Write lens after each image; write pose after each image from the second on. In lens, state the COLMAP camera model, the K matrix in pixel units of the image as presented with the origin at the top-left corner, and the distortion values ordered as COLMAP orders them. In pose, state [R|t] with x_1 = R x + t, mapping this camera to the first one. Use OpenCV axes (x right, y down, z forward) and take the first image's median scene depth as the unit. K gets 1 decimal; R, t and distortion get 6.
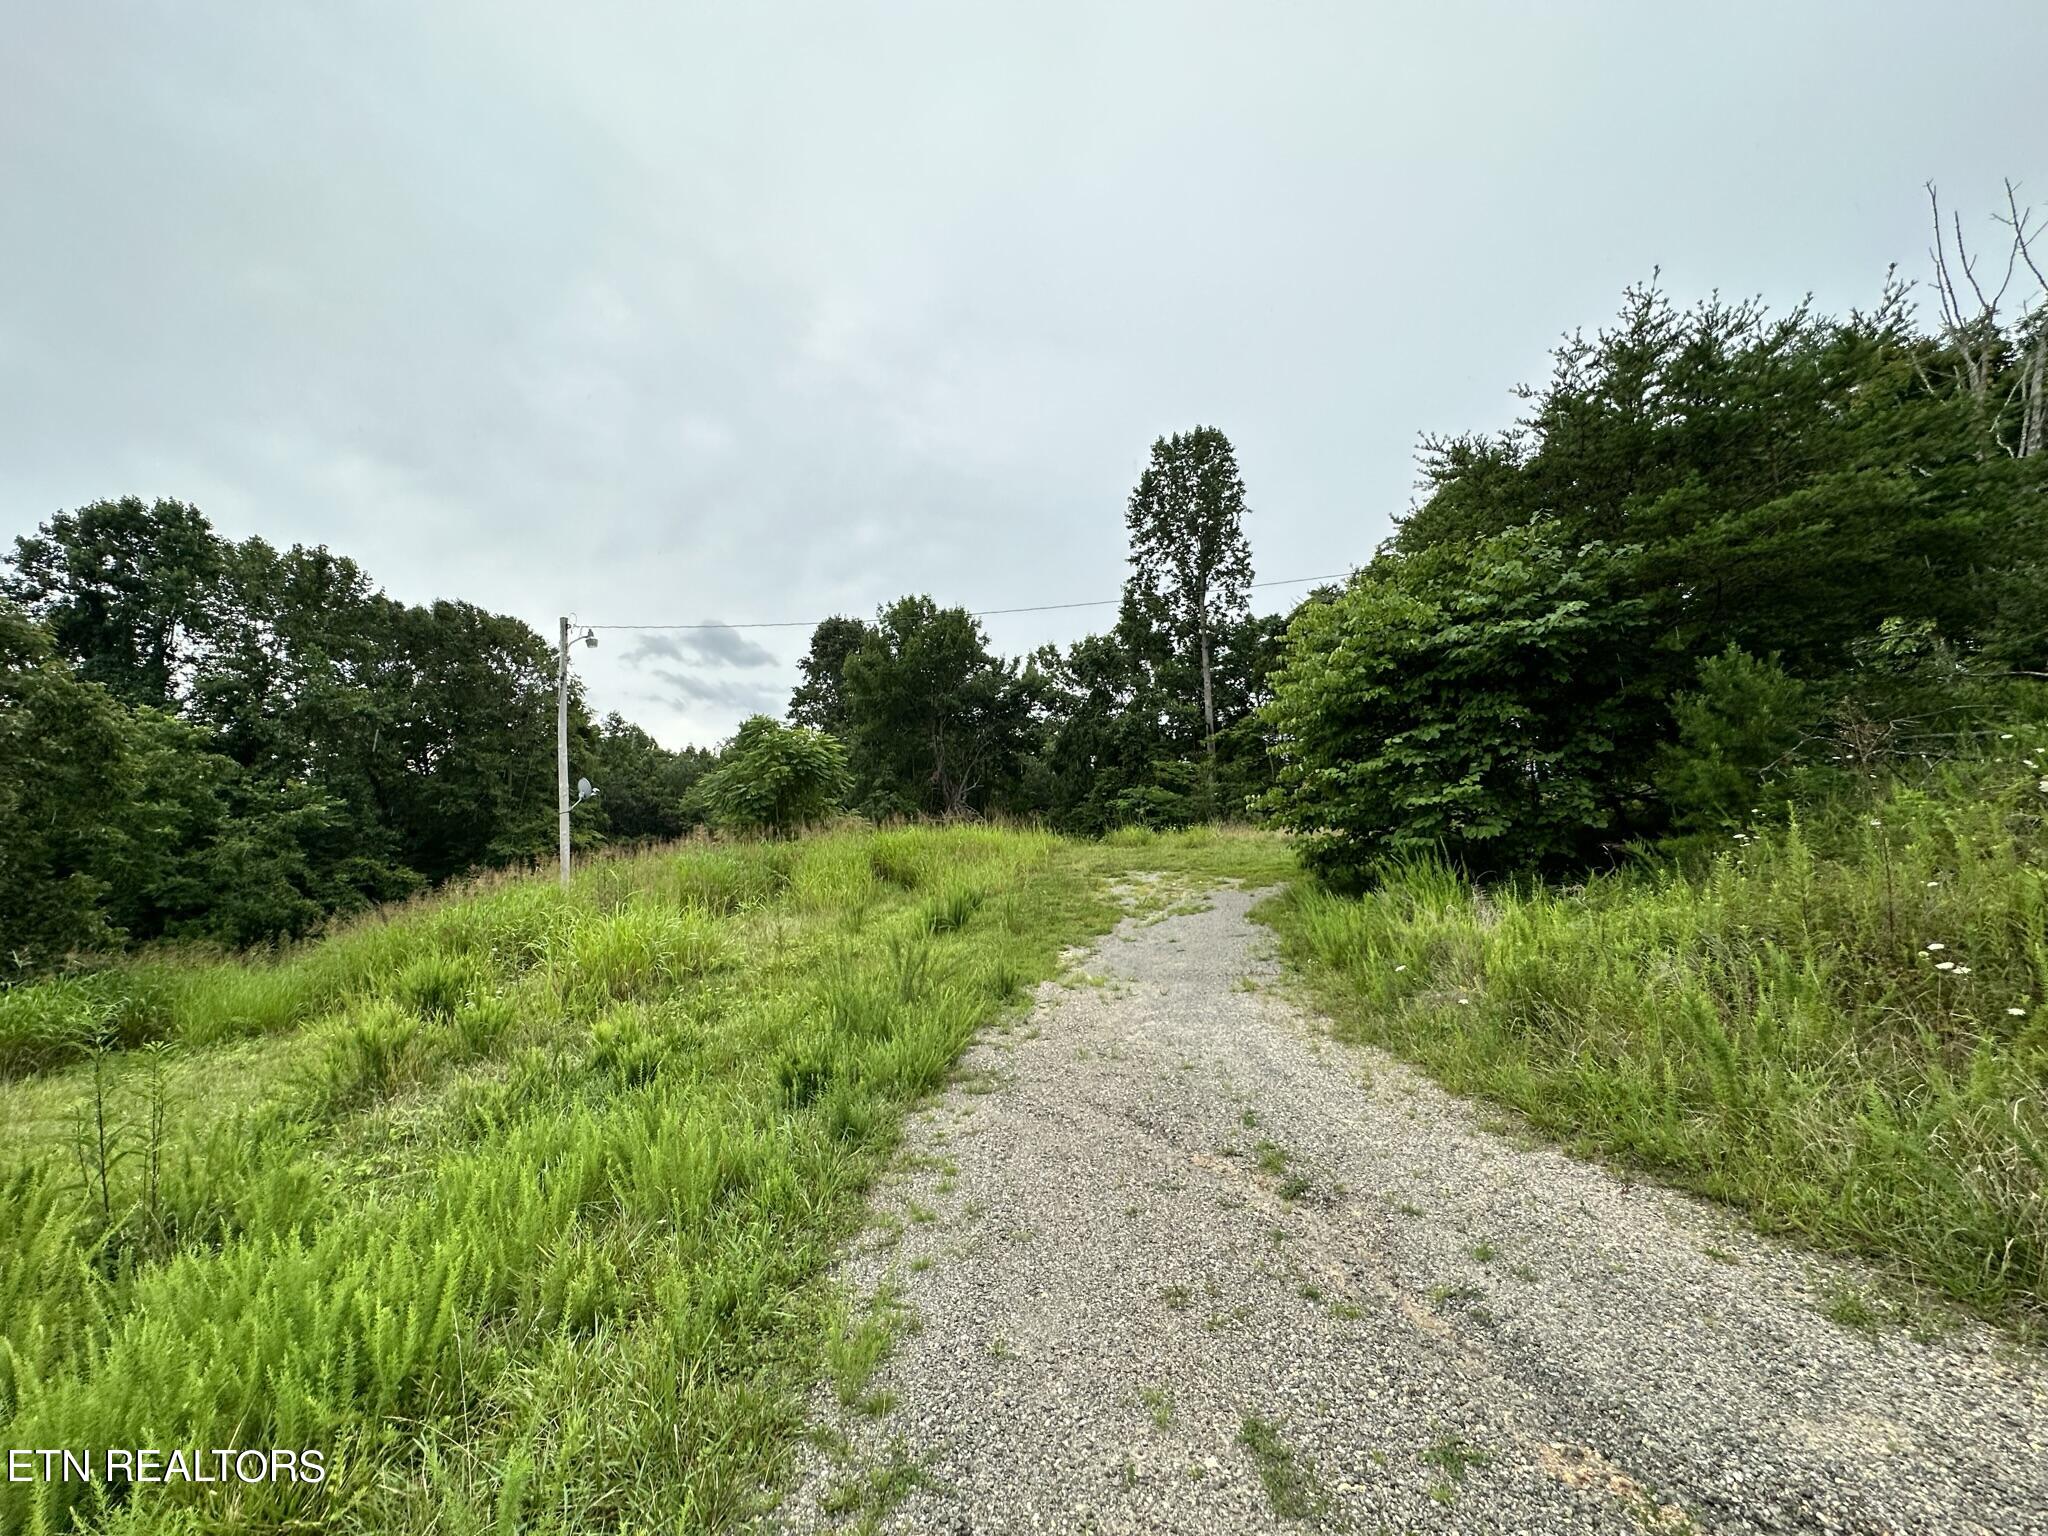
lens RADIAL K [[815.6, 0, 1021.7], [0, 815.6, 768.8], [0, 0, 1]] dist [-0.002042, 0.000631]
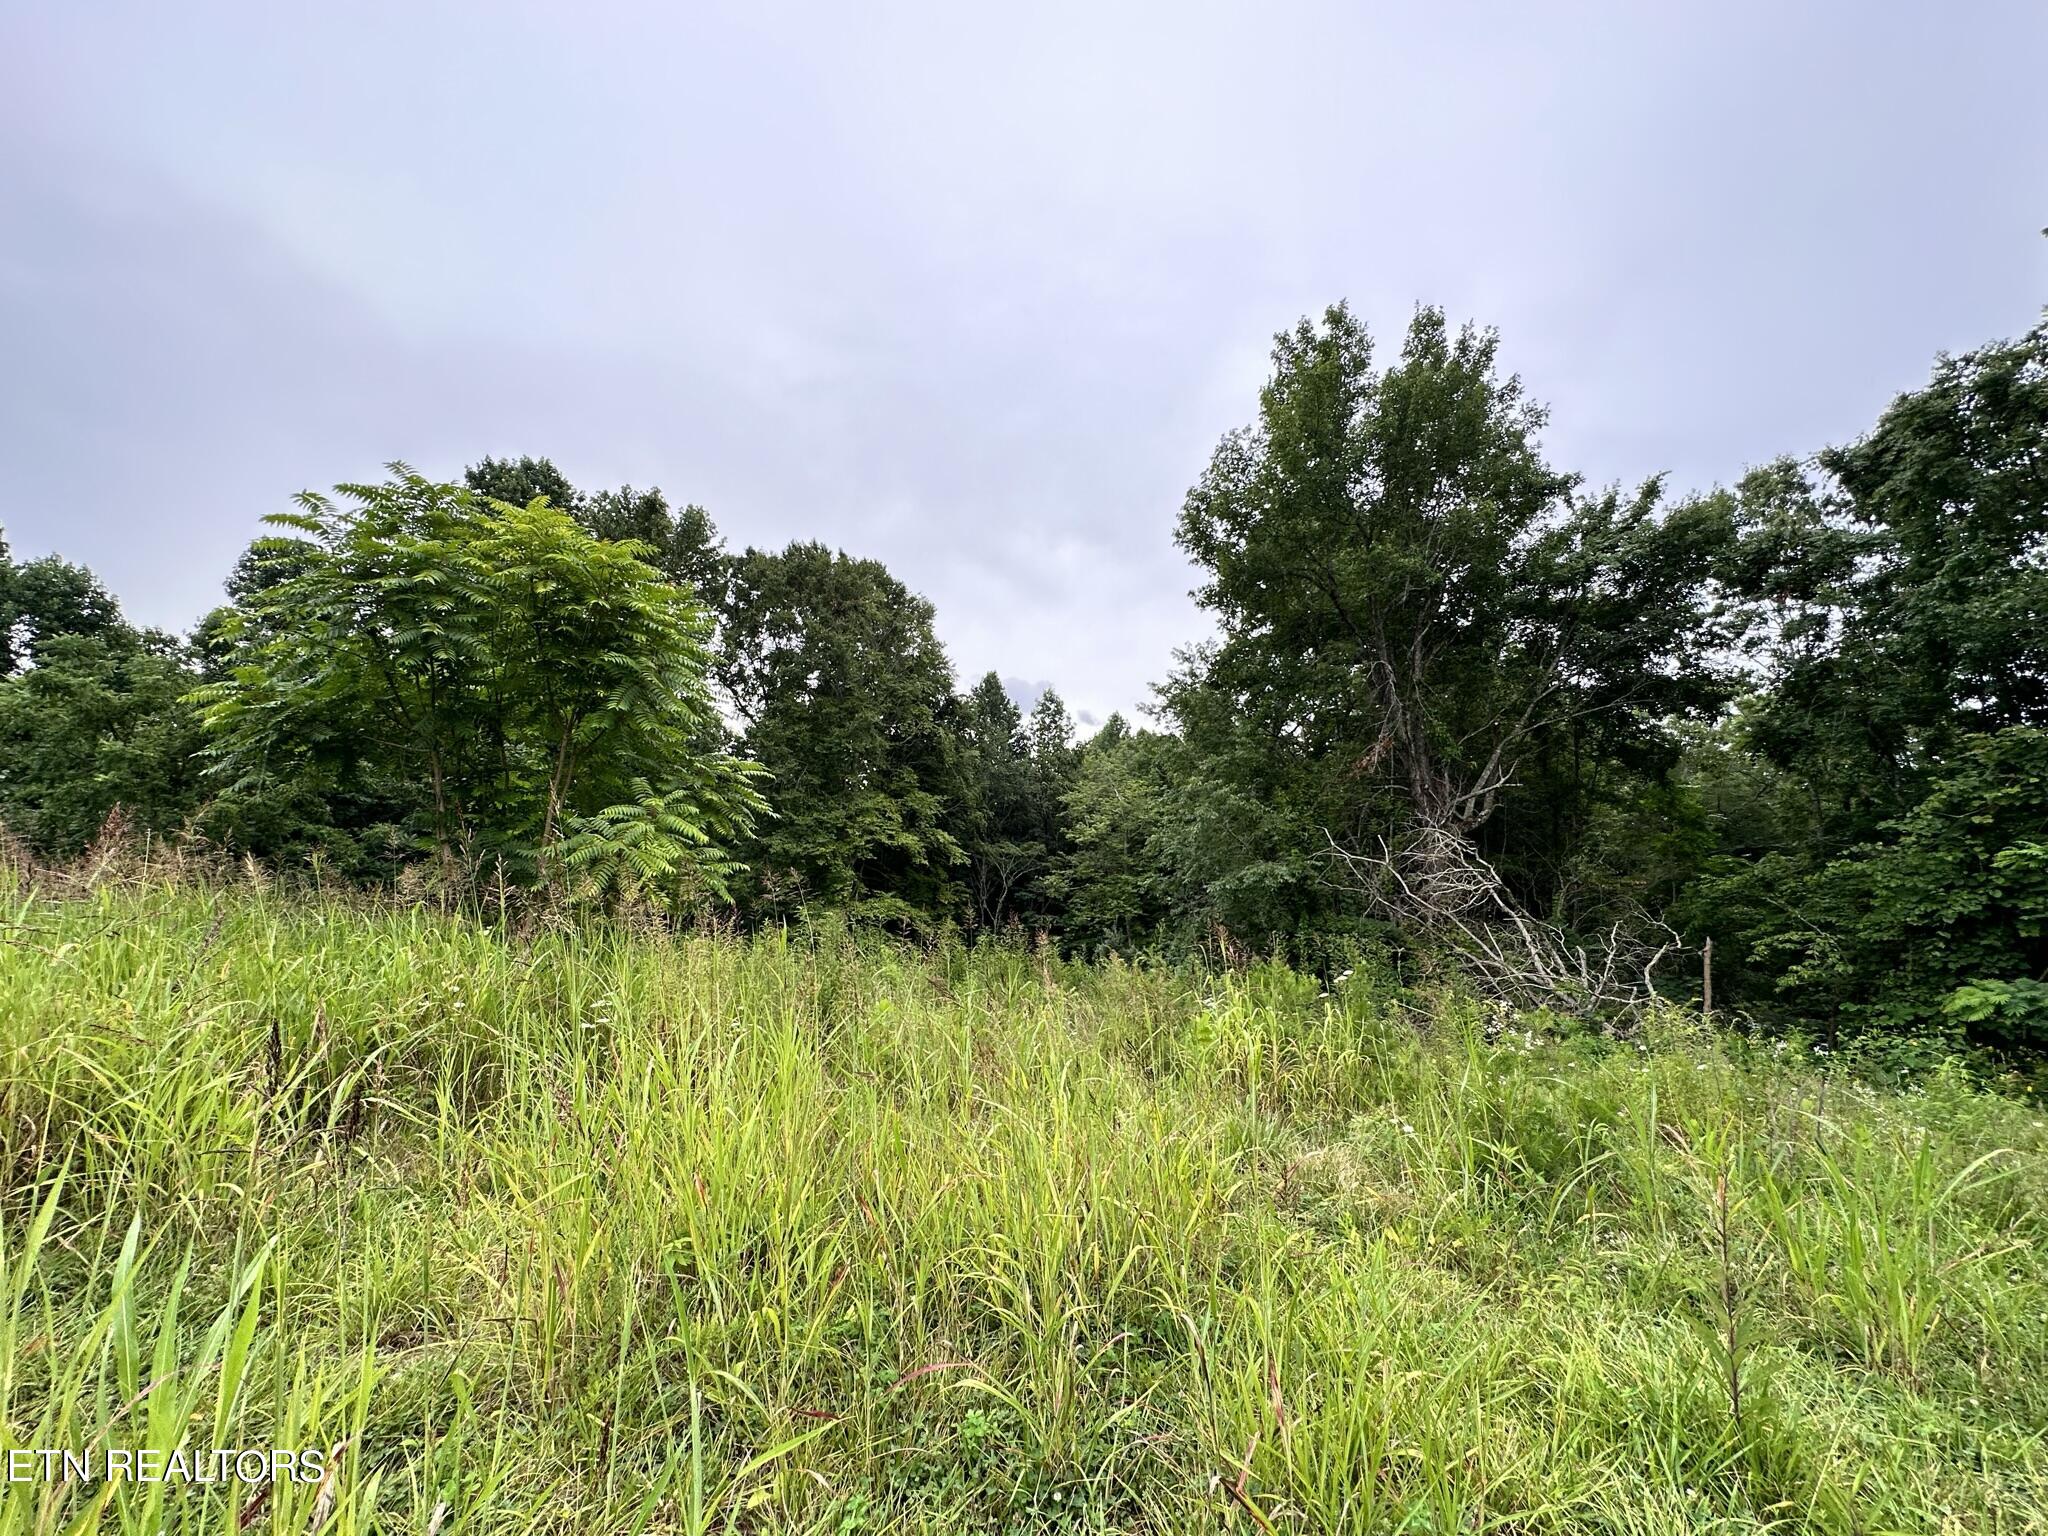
lens RADIAL K [[815.6, 0, 1024.1], [0, 815.6, 771.0], [0, 0, 1]] dist [-0.002042, 0.000631]
pose [[0.742466, 0.021770, -0.669530, 0.070672], [-0.032894, 0.999451, -0.003980, 0.042184], [0.669075, 0.024979, 0.742775, 0.930897]]
